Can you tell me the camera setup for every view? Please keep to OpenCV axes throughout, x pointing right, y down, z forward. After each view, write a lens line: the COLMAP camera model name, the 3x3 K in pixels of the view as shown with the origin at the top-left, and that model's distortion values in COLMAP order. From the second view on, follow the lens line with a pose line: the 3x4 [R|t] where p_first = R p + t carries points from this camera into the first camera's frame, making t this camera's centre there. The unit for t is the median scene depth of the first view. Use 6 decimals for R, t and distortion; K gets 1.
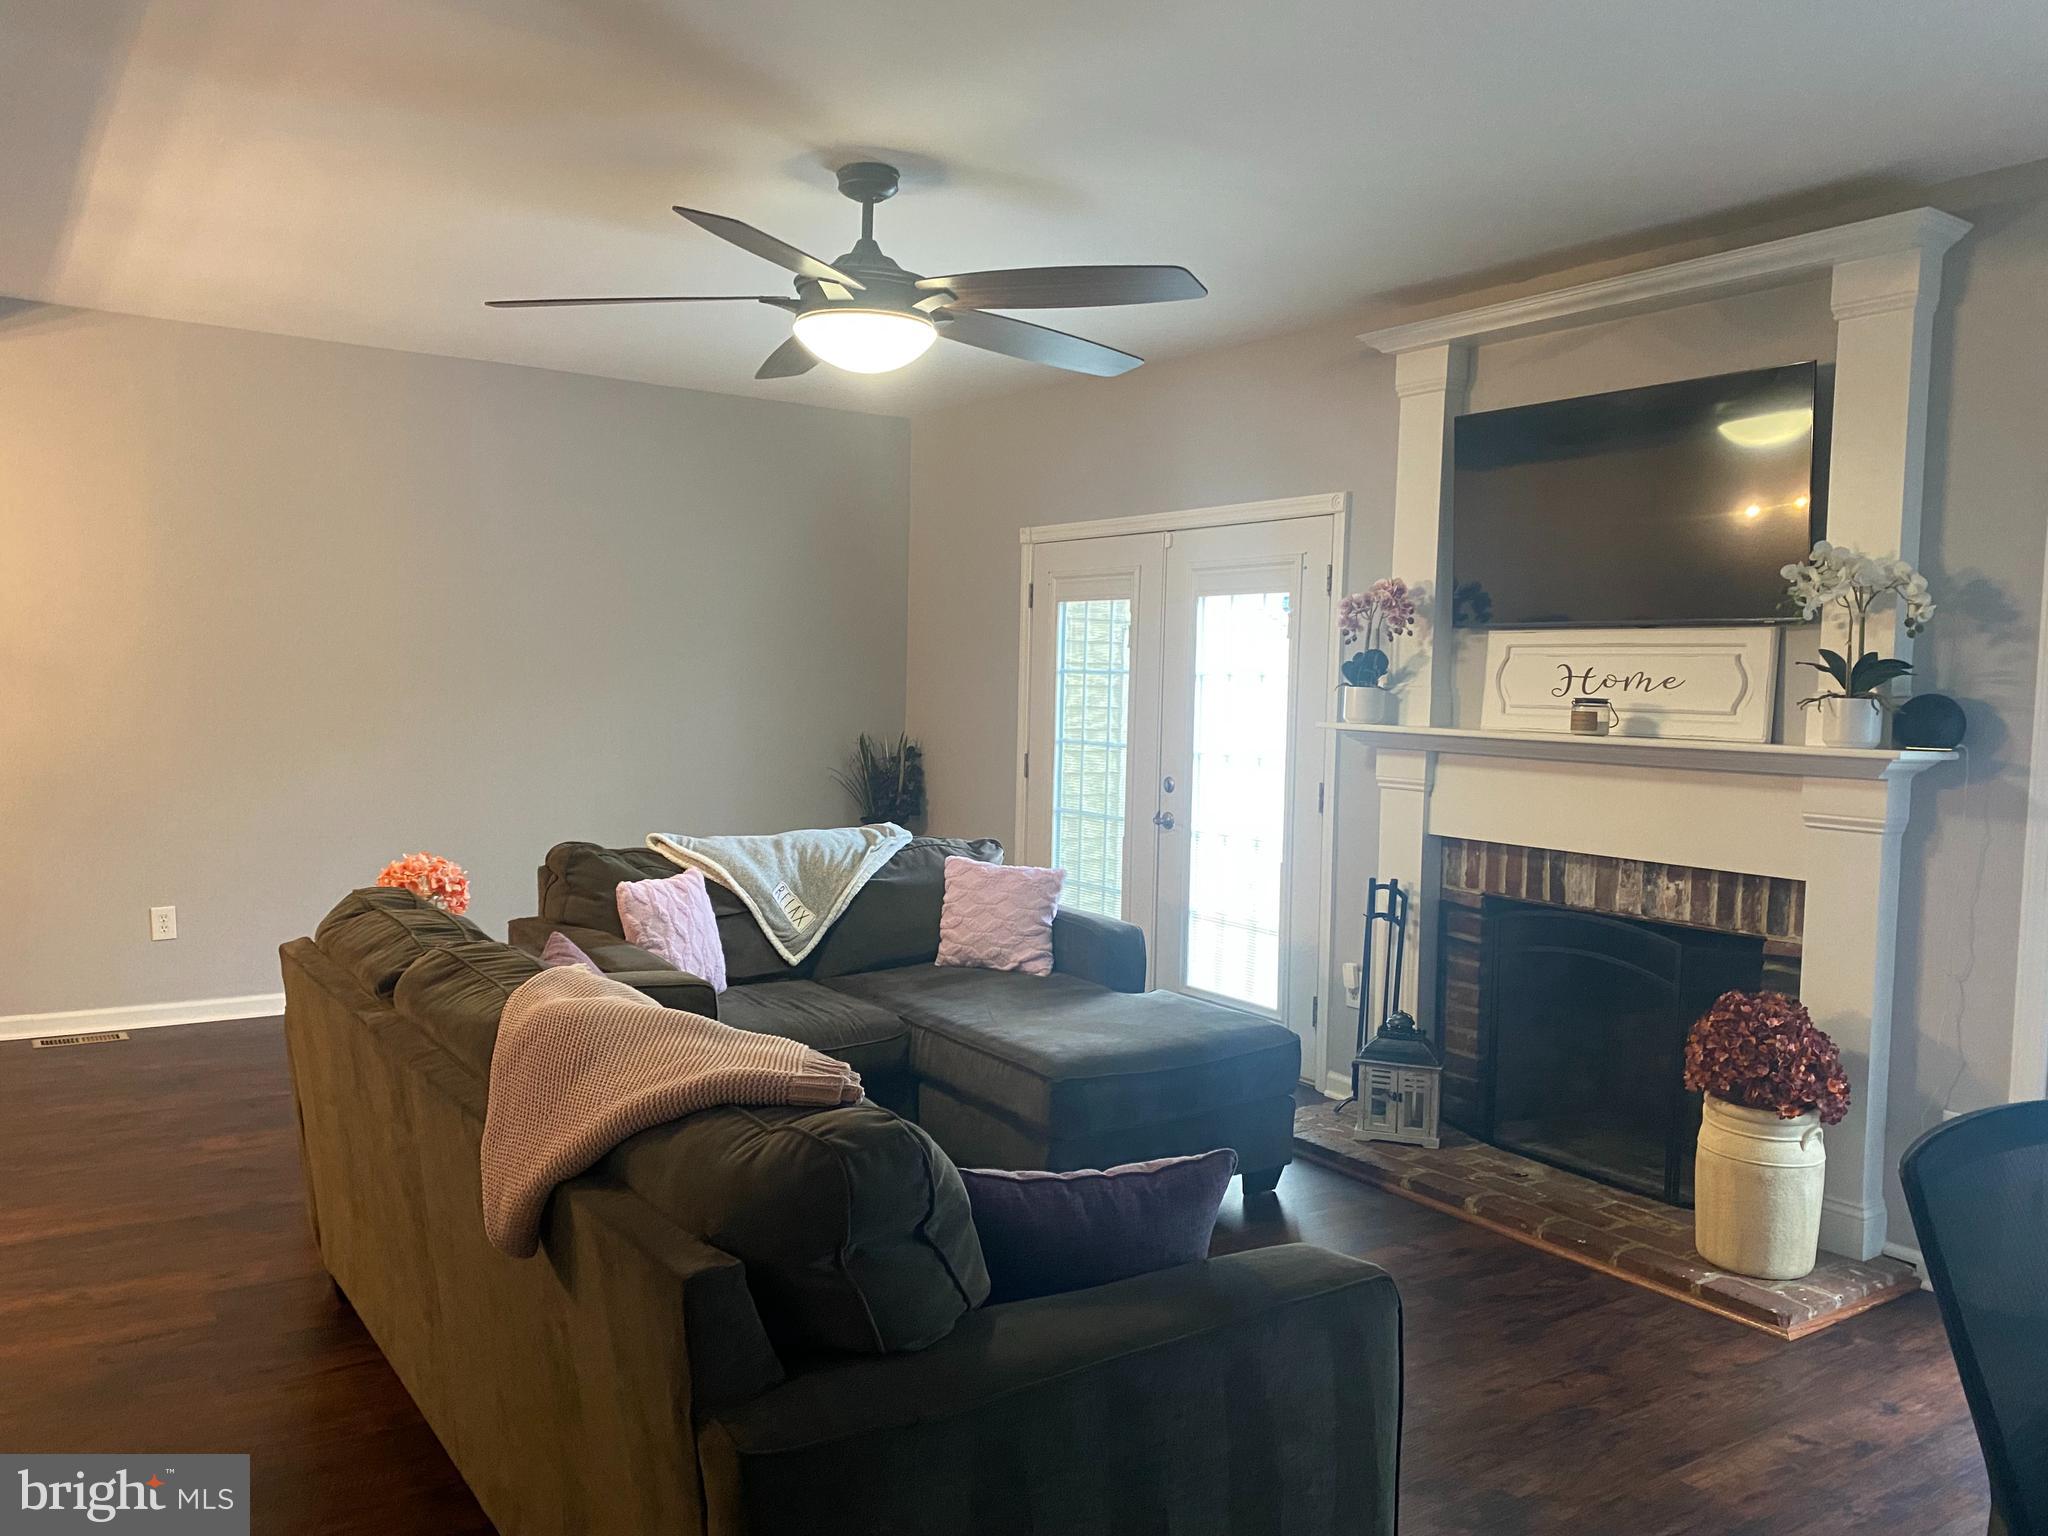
lens RADIAL K [[1570.9, 0, 1002.3], [0, 1570.9, 771.3], [0, 0, 1]] dist [0.053698, -0.093740]
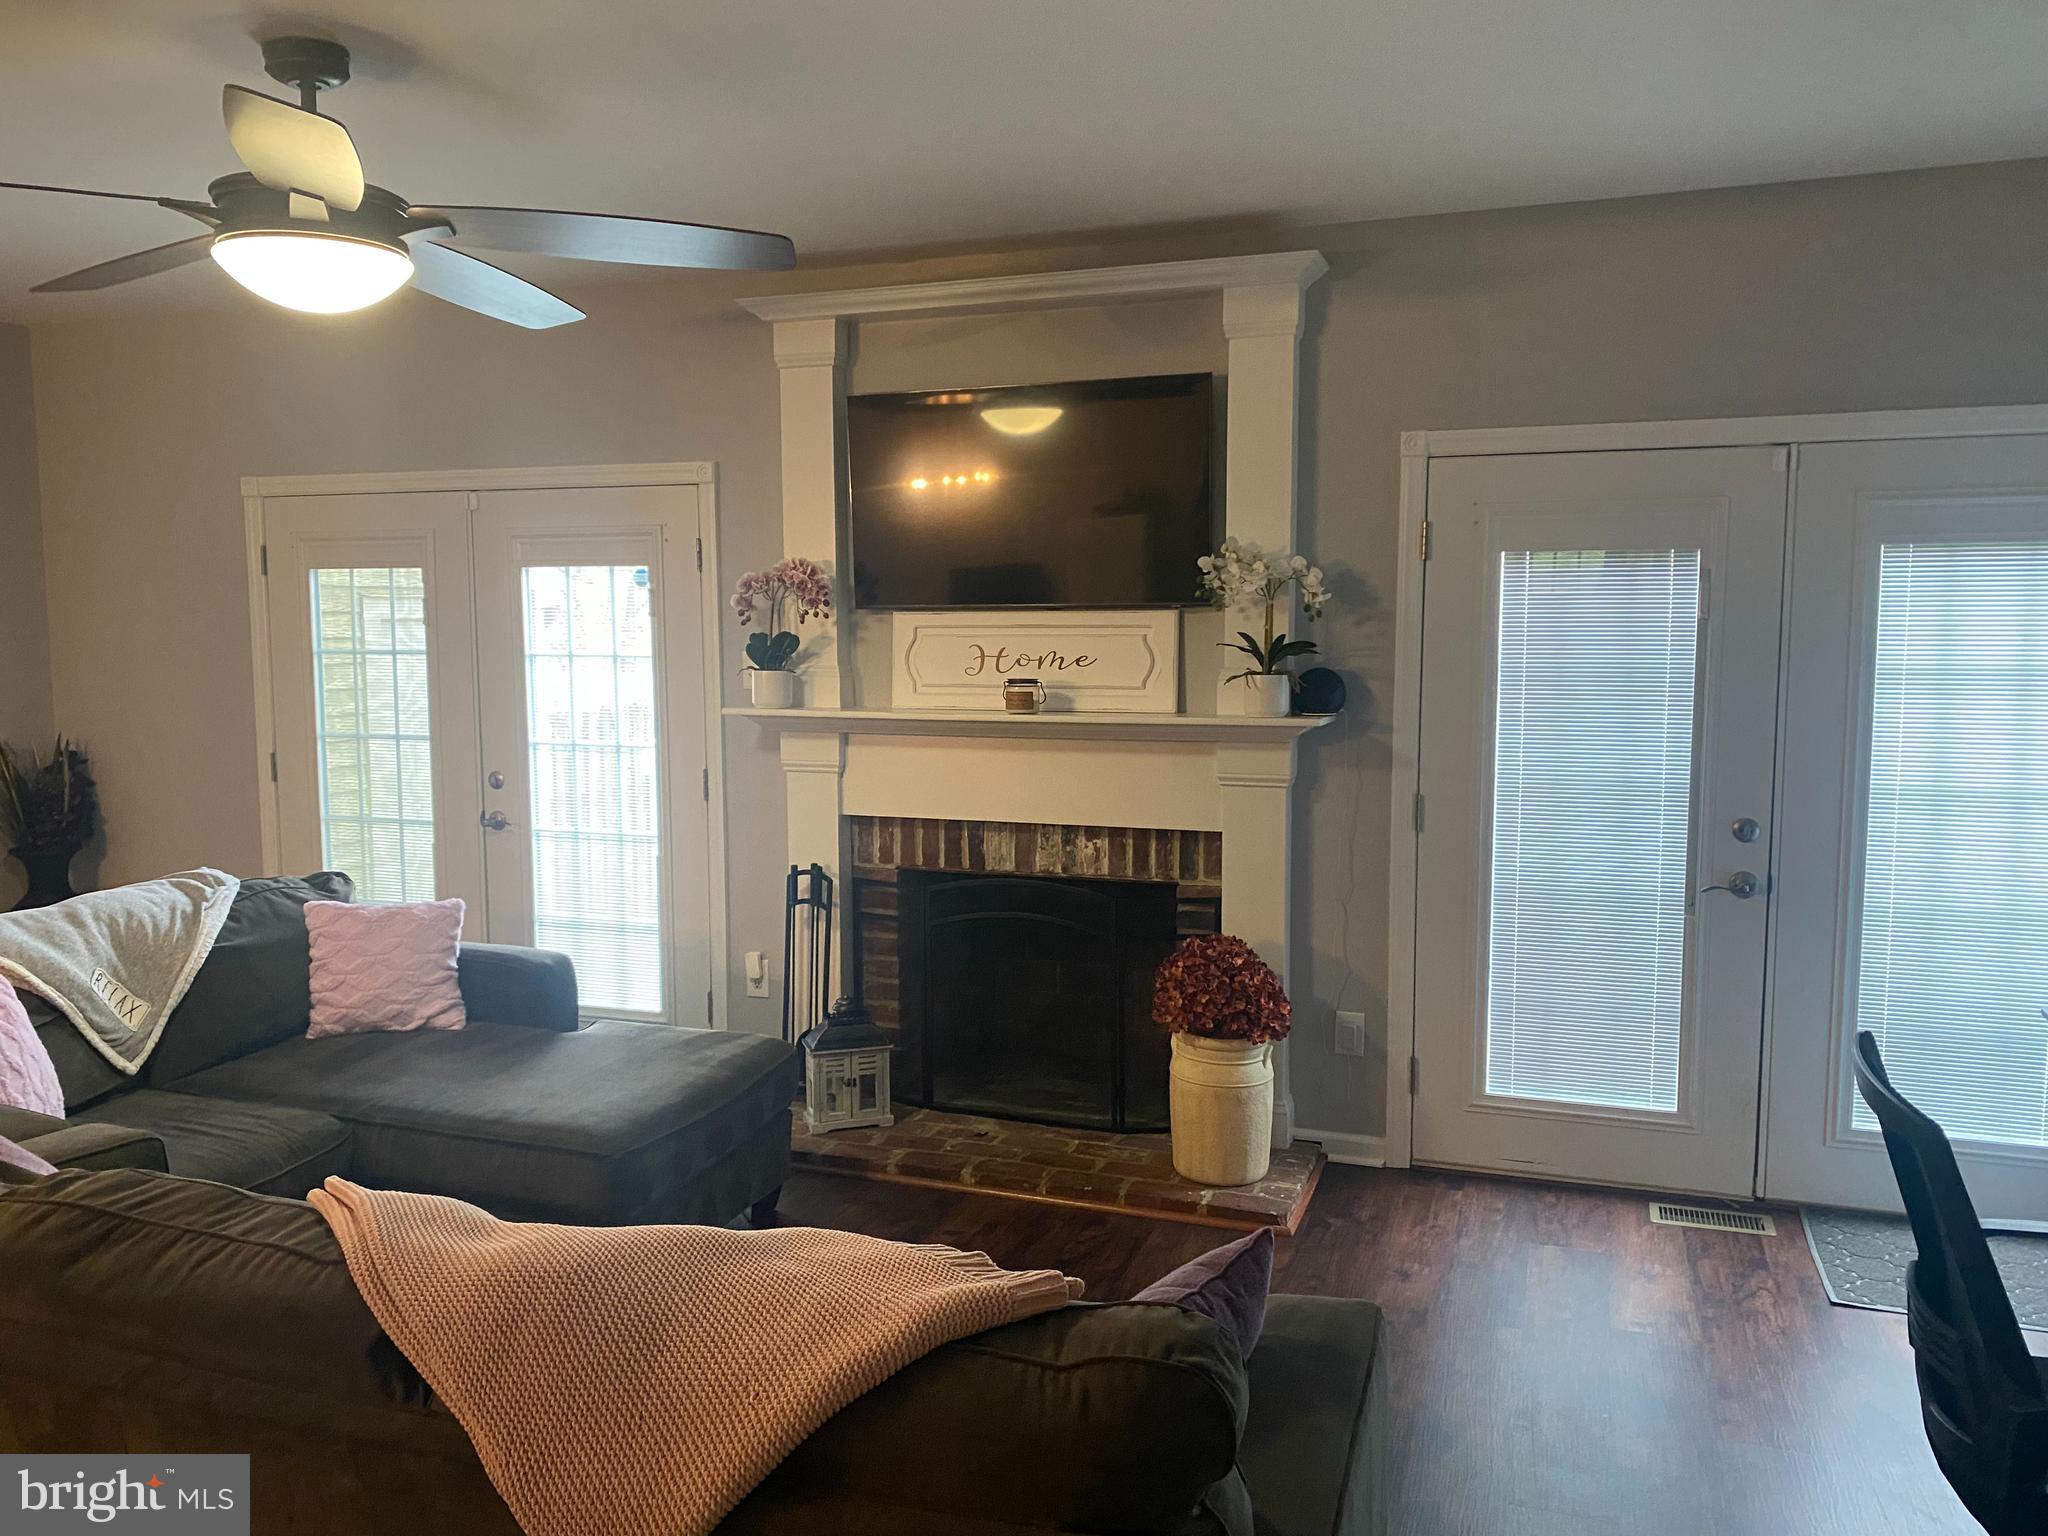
lens RADIAL K [[1570.9, 0, 1016.4], [0, 1570.9, 764.8], [0, 0, 1]] dist [0.053698, -0.093740]
pose [[0.804813, -0.085525, 0.587334, -0.228248], [0.058632, 0.996180, 0.064718, -0.050932], [-0.590626, -0.017650, 0.806753, 0.137978]]
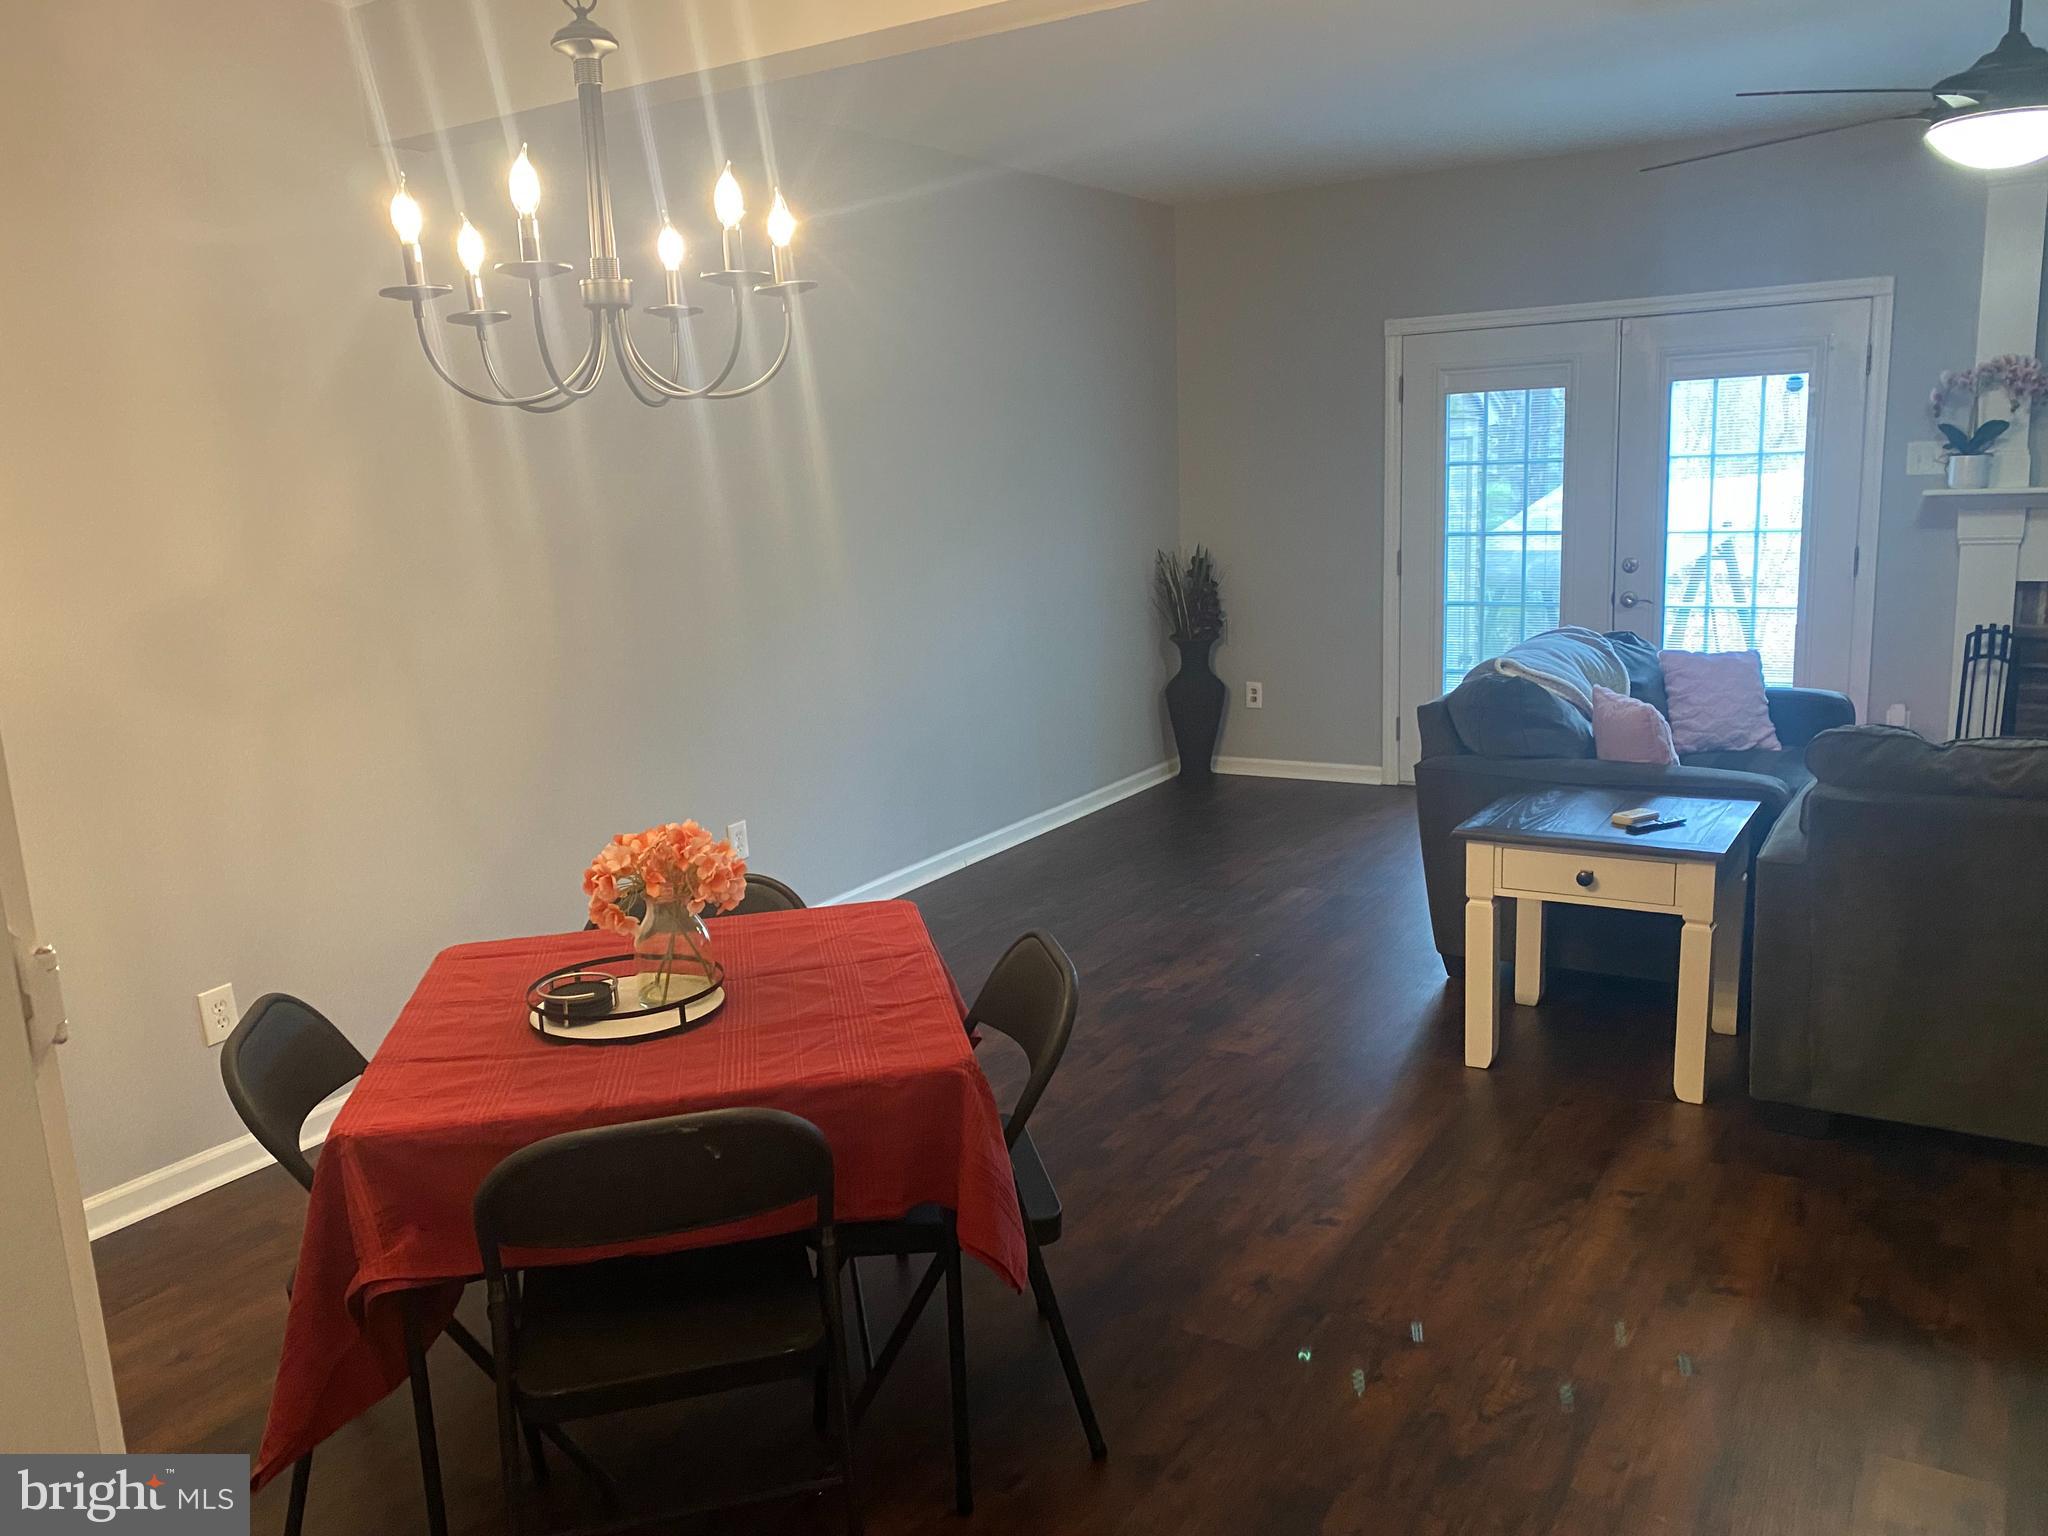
lens RADIAL K [[1570.9, 0, 1033.2], [0, 1570.9, 772.3], [0, 0, 1]] dist [0.053698, -0.093740]
pose [[0.905407, -0.145279, 0.398913, -0.885423], [0.092382, 0.984531, 0.148874, -0.062646], [-0.414371, -0.097939, 0.904823, 0.246634]]
